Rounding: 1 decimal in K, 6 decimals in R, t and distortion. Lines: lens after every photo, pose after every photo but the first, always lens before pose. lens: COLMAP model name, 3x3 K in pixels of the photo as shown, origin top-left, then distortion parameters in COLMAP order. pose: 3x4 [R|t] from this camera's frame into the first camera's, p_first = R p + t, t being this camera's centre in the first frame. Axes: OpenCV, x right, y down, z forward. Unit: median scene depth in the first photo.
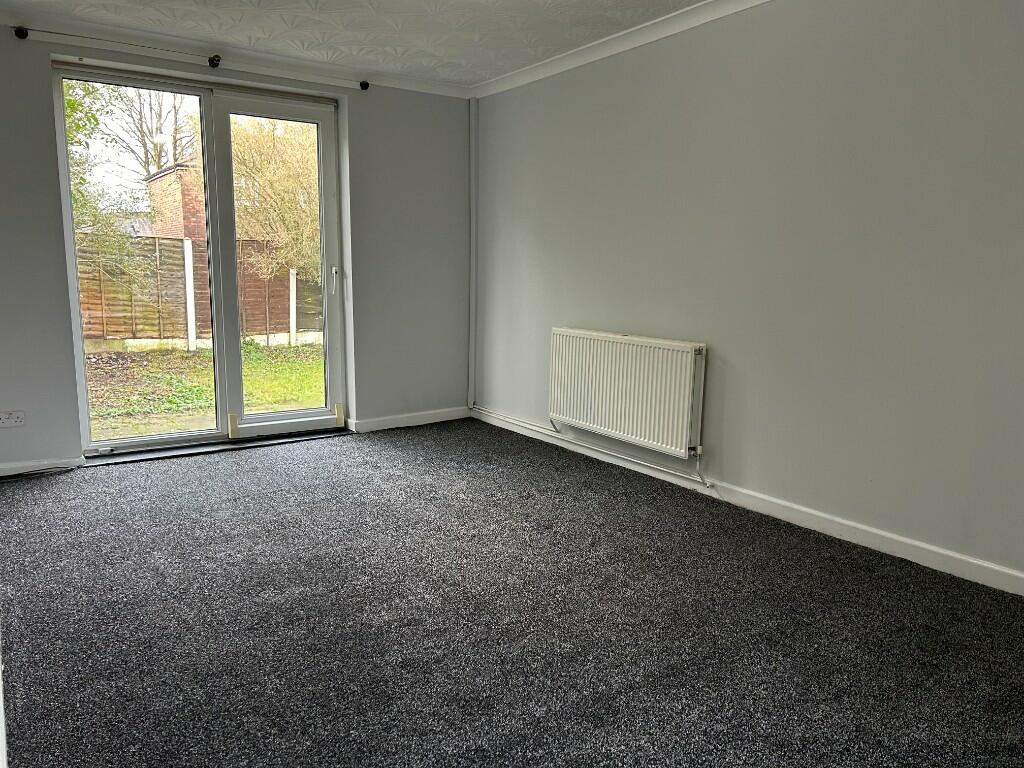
lens RADIAL K [[775.3, 0, 512.3], [0, 775.3, 386.5], [0, 0, 1]] dist [0.086237, -0.073120]
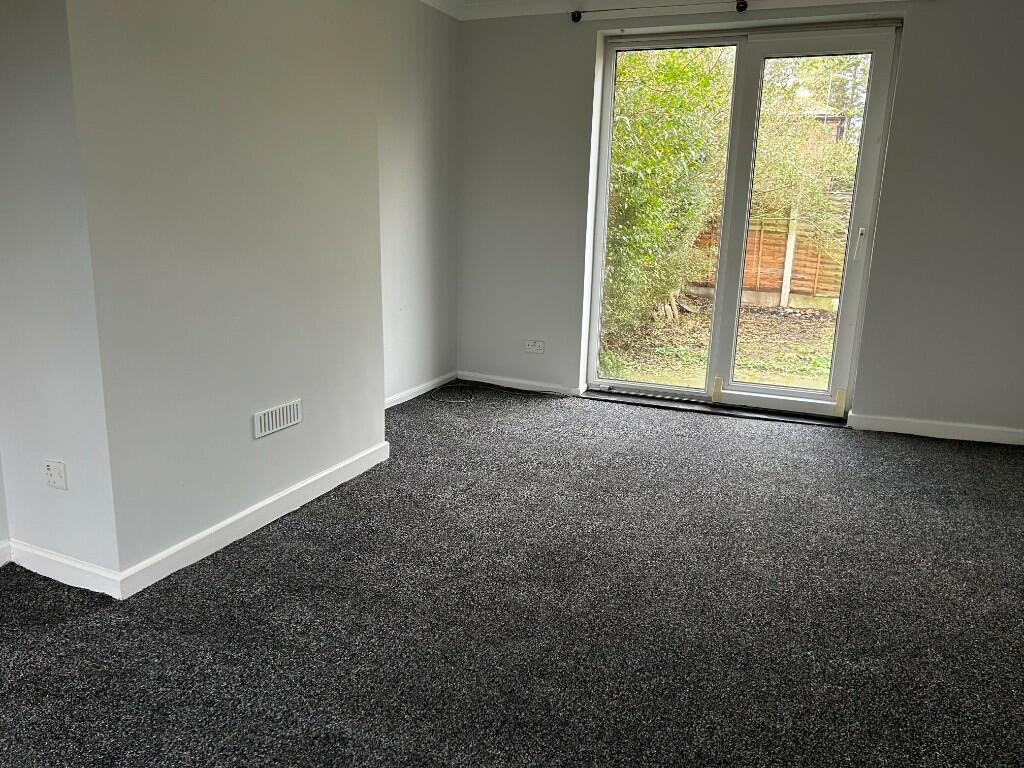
lens RADIAL K [[775.3, 0, 512.9], [0, 775.3, 384.1], [0, 0, 1]] dist [0.086237, -0.073120]
pose [[0.569924, 0.188828, -0.799706, 0.271332], [-0.151365, 0.980708, 0.123693, -0.037669], [0.807635, 0.050552, 0.587511, 0.218209]]
